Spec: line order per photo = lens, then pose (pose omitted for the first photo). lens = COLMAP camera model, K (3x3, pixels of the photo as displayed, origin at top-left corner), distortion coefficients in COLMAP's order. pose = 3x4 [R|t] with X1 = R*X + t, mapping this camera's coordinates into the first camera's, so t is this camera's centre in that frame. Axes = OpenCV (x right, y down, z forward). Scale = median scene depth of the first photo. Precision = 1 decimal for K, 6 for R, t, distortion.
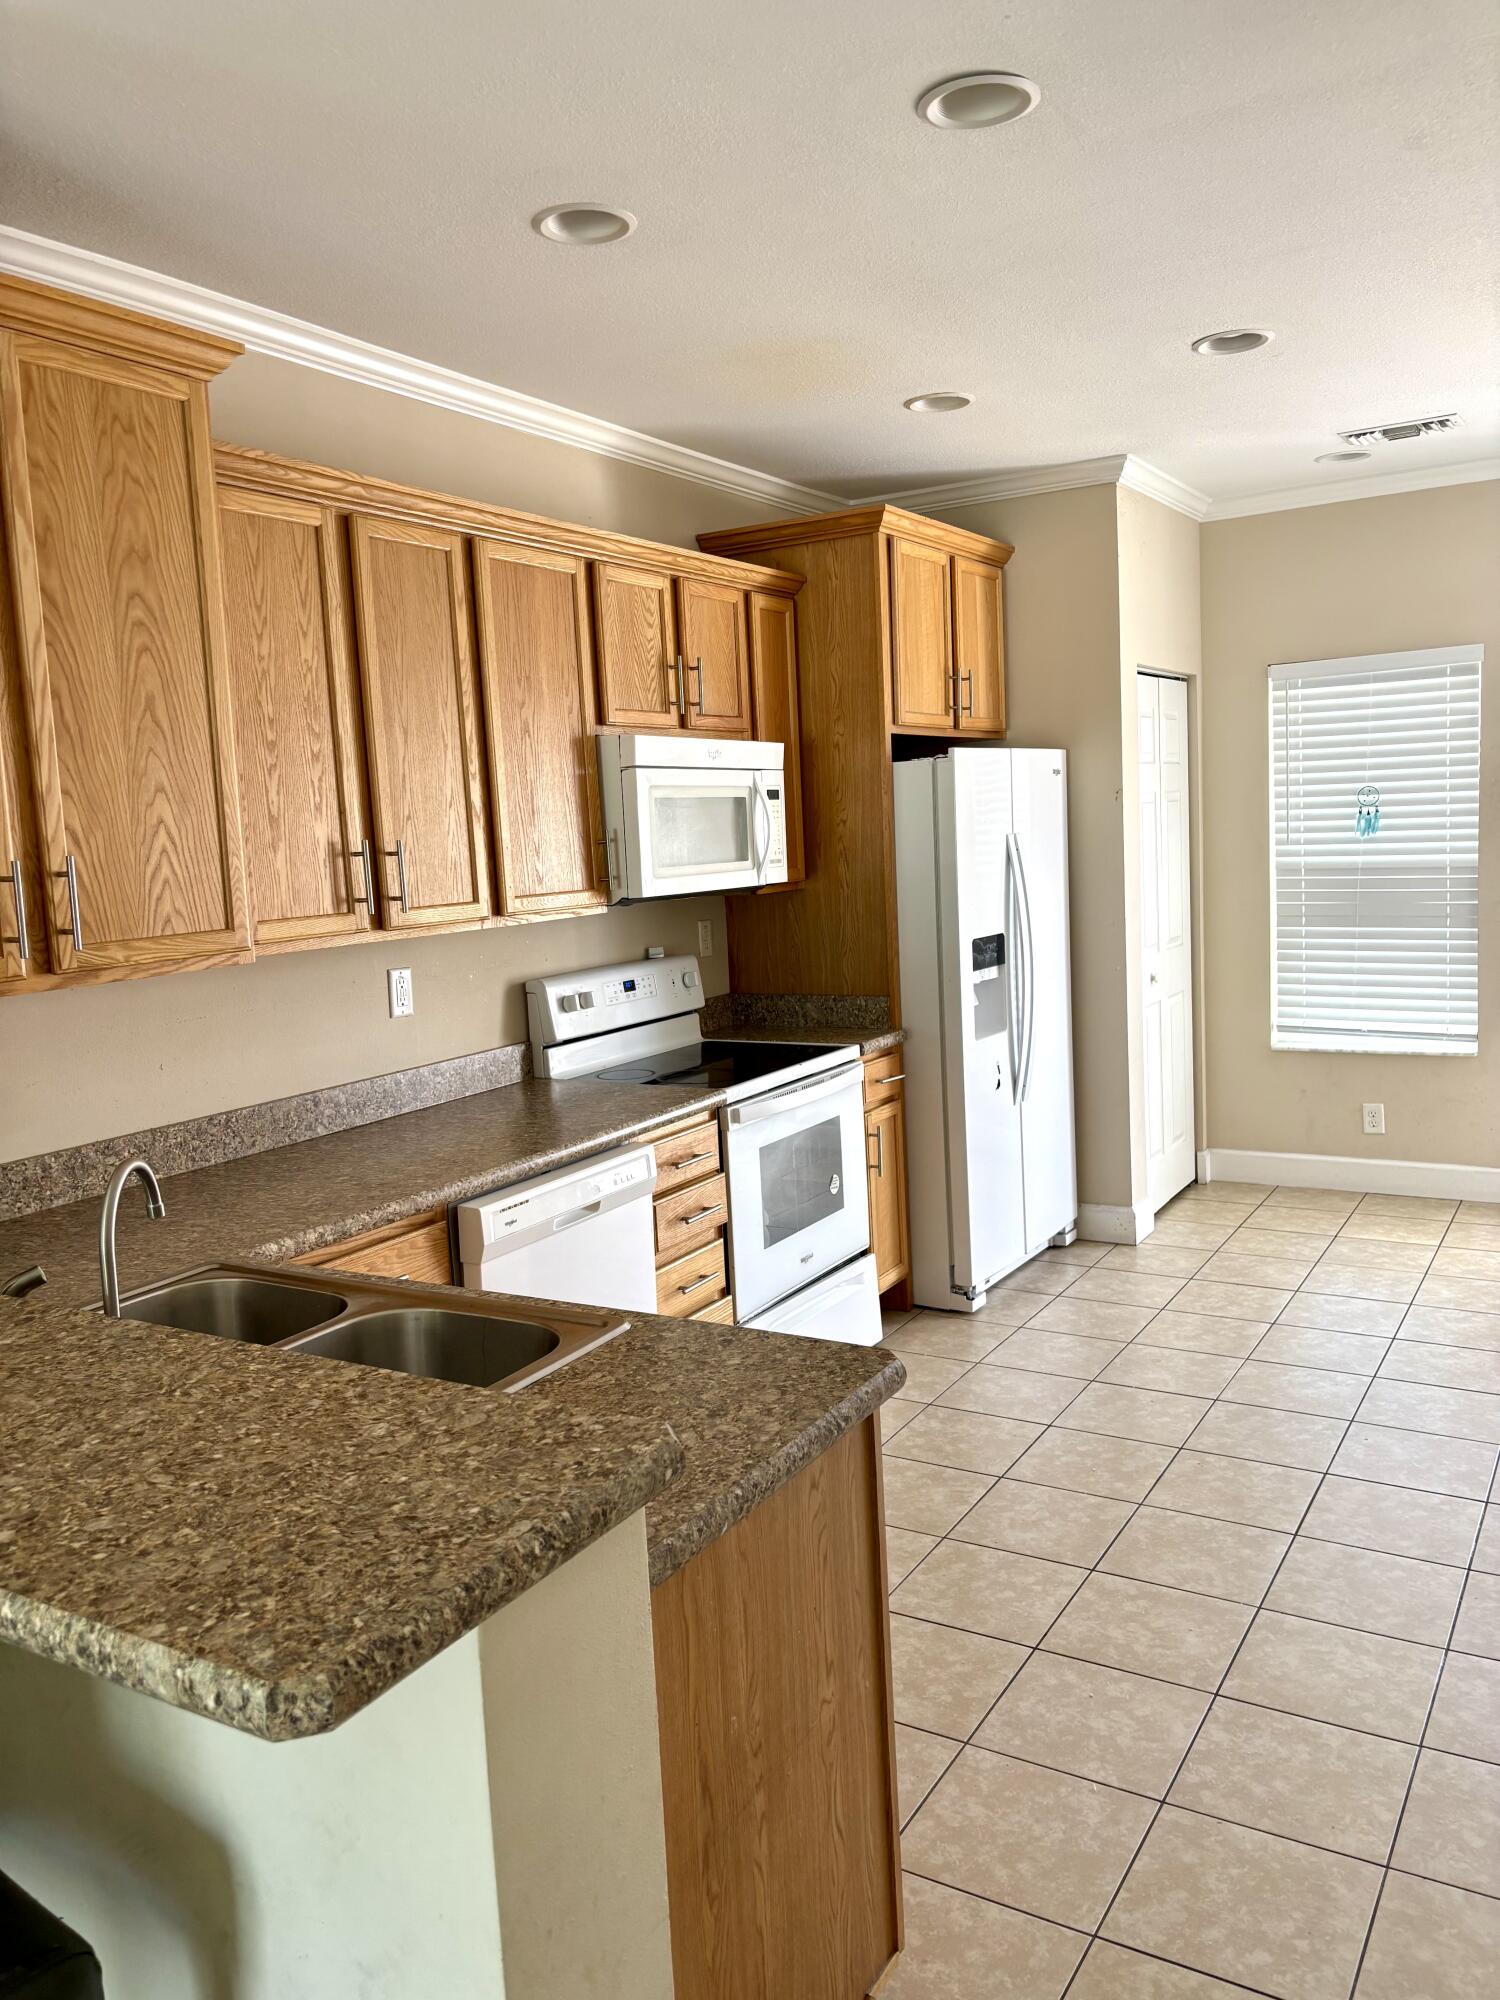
lens RADIAL K [[1584.1, 0, 745.1], [0, 1584.1, 988.8], [0, 0, 1]] dist [0.068808, 0.001811]
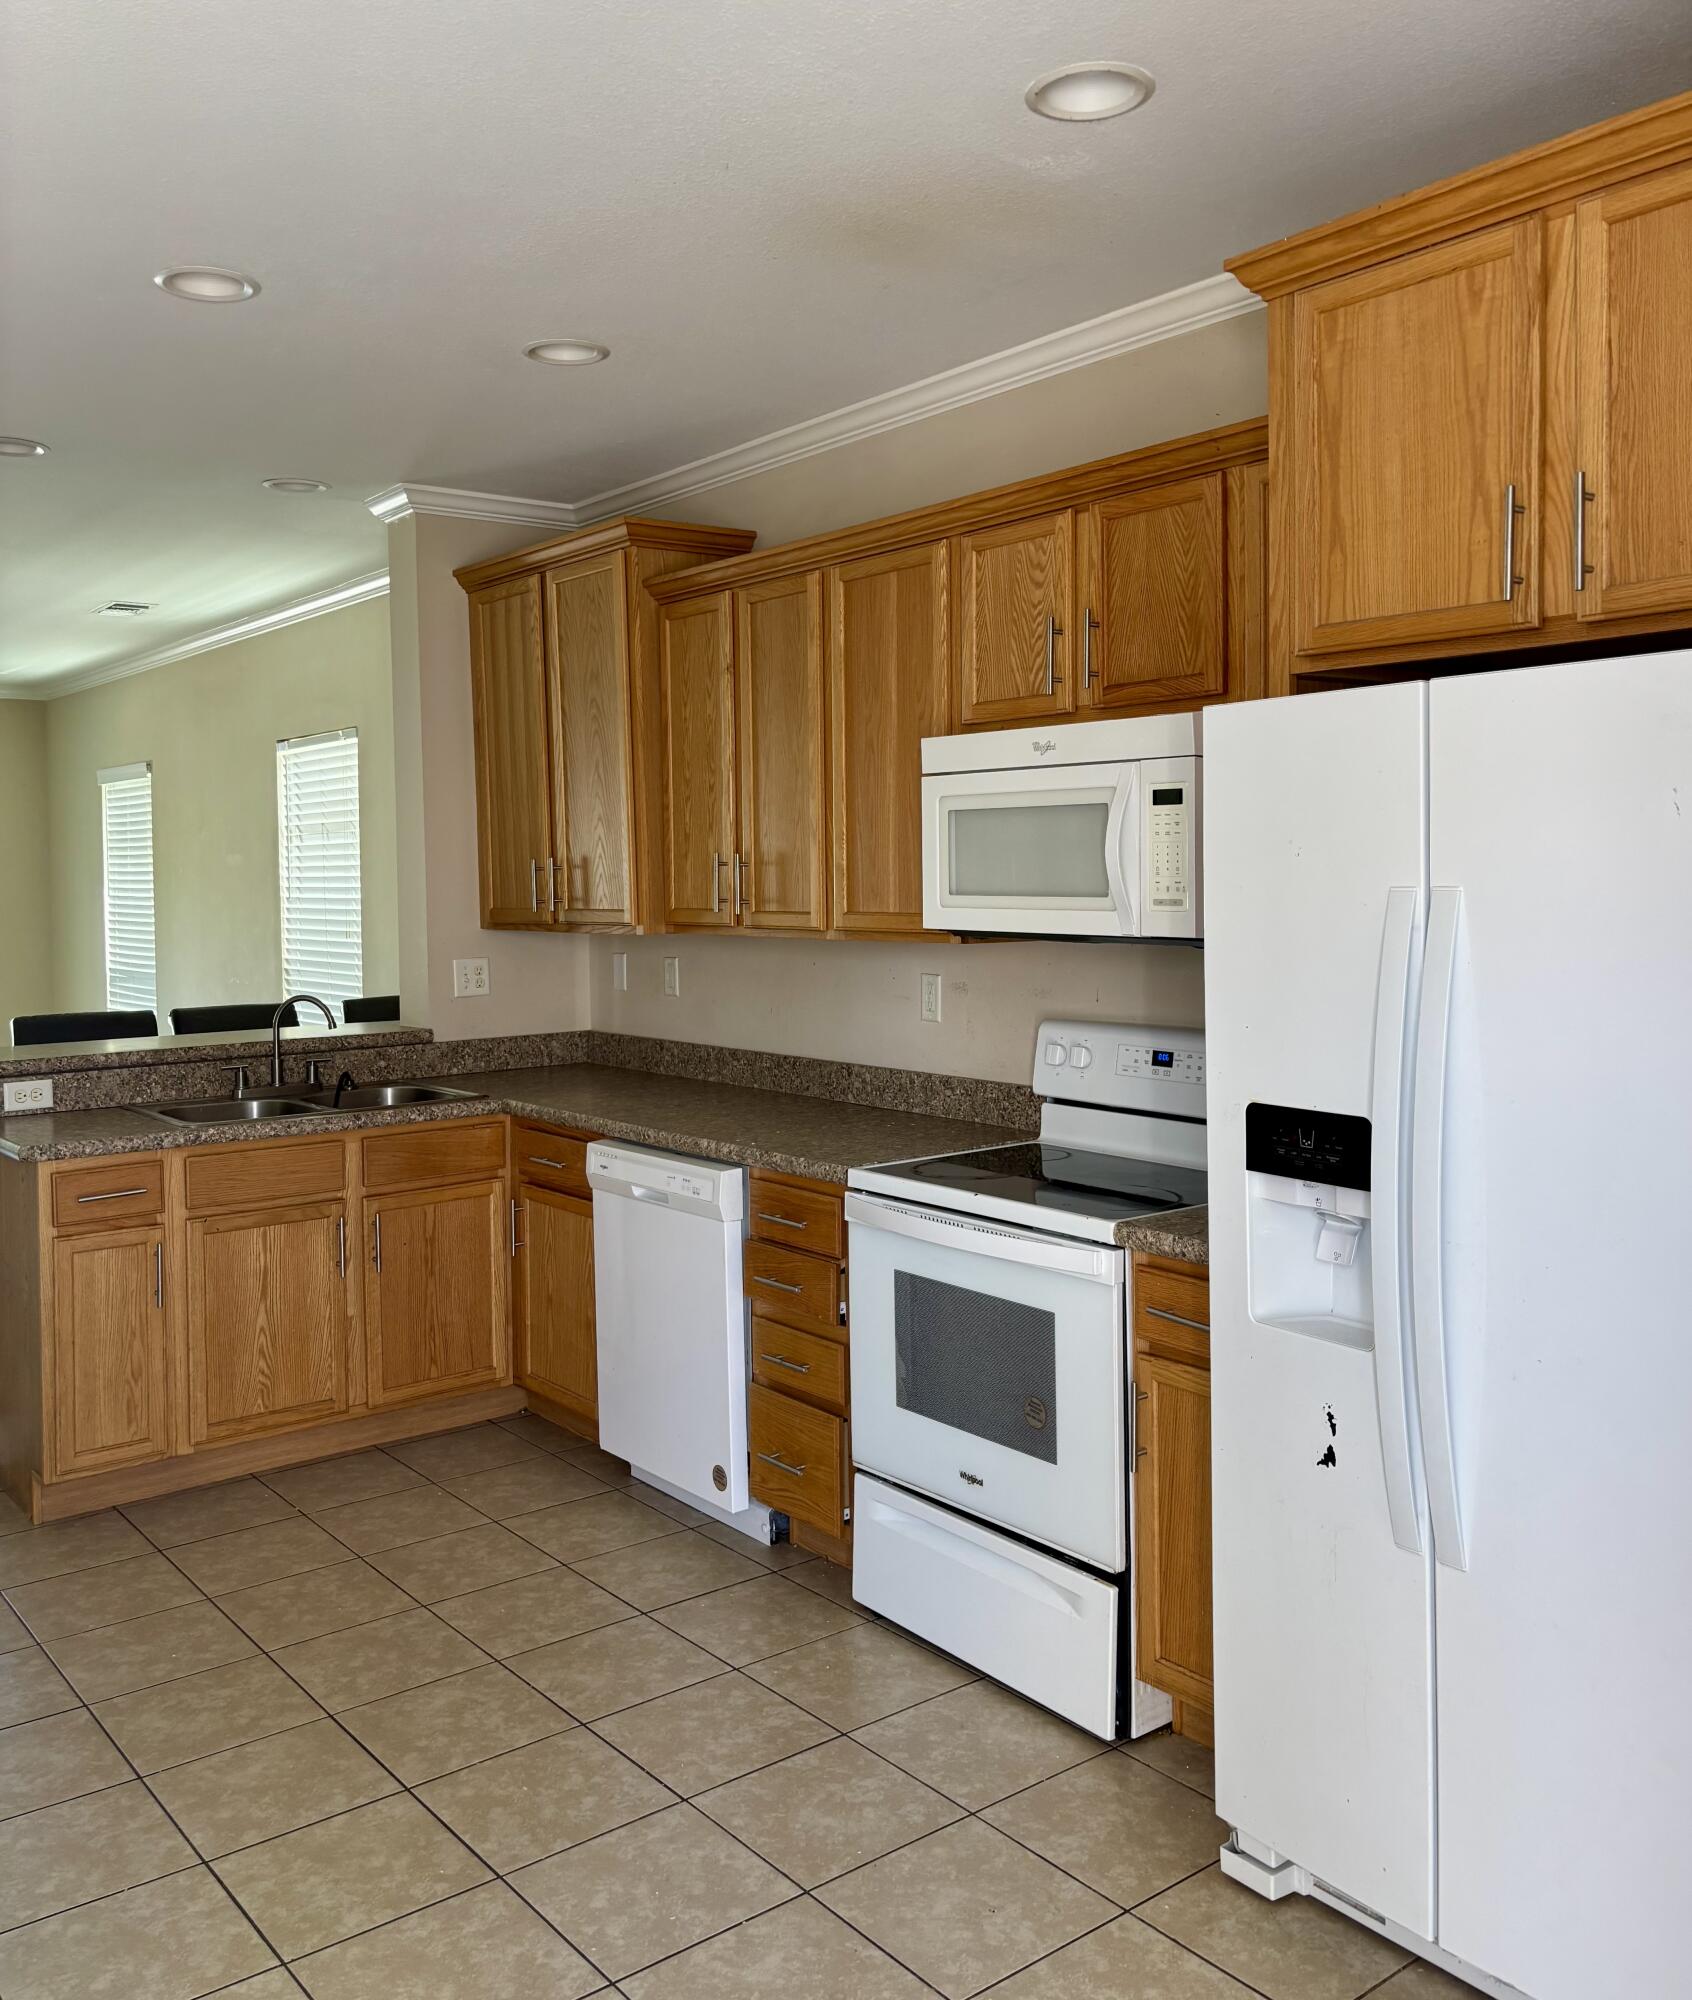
lens RADIAL K [[1729.8, 0, 847.8], [0, 1729.8, 916.5], [0, 0, 1]] dist [0.082879, -0.084112]
pose [[-0.367456, 0.081155, -0.926493, 0.707286], [-0.064750, 0.991536, 0.112533, -0.145974], [0.927784, 0.101342, -0.359091, 1.139135]]
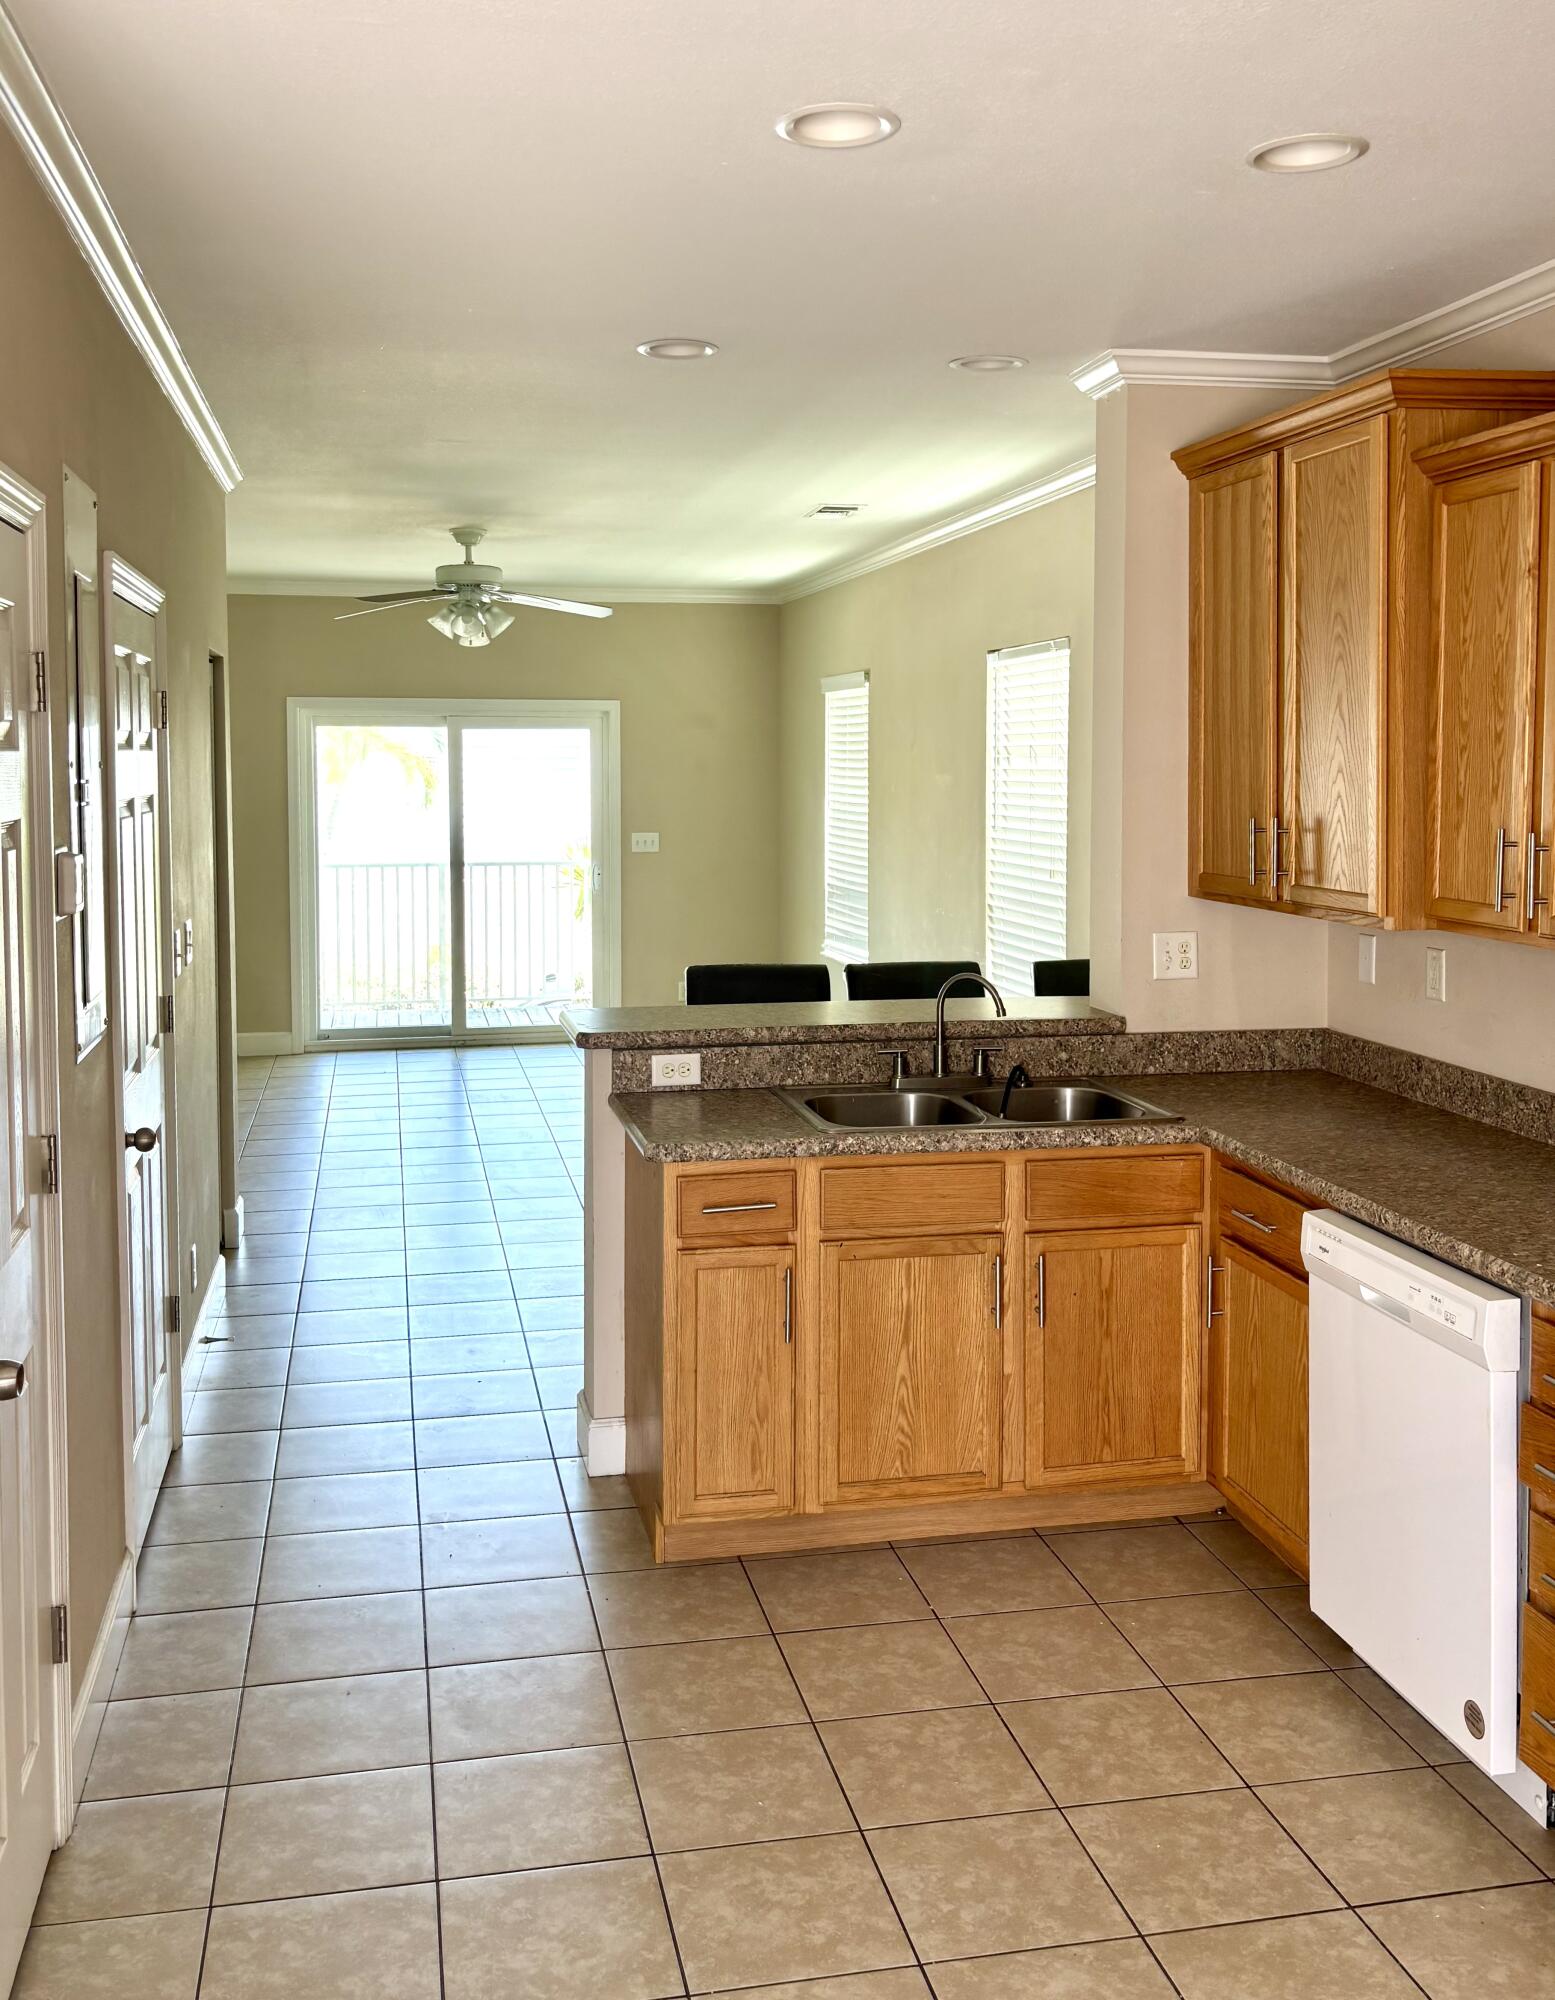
lens RADIAL K [[1858.6, 0, 770.2], [0, 1858.6, 836.2], [0, 0, 1]] dist [0.025346, -0.032815]
pose [[-0.742772, 0.076179, -0.665197, 0.550317], [-0.035808, 0.987565, 0.153081, -0.168814], [0.668586, 0.137524, -0.730807, 1.070728]]
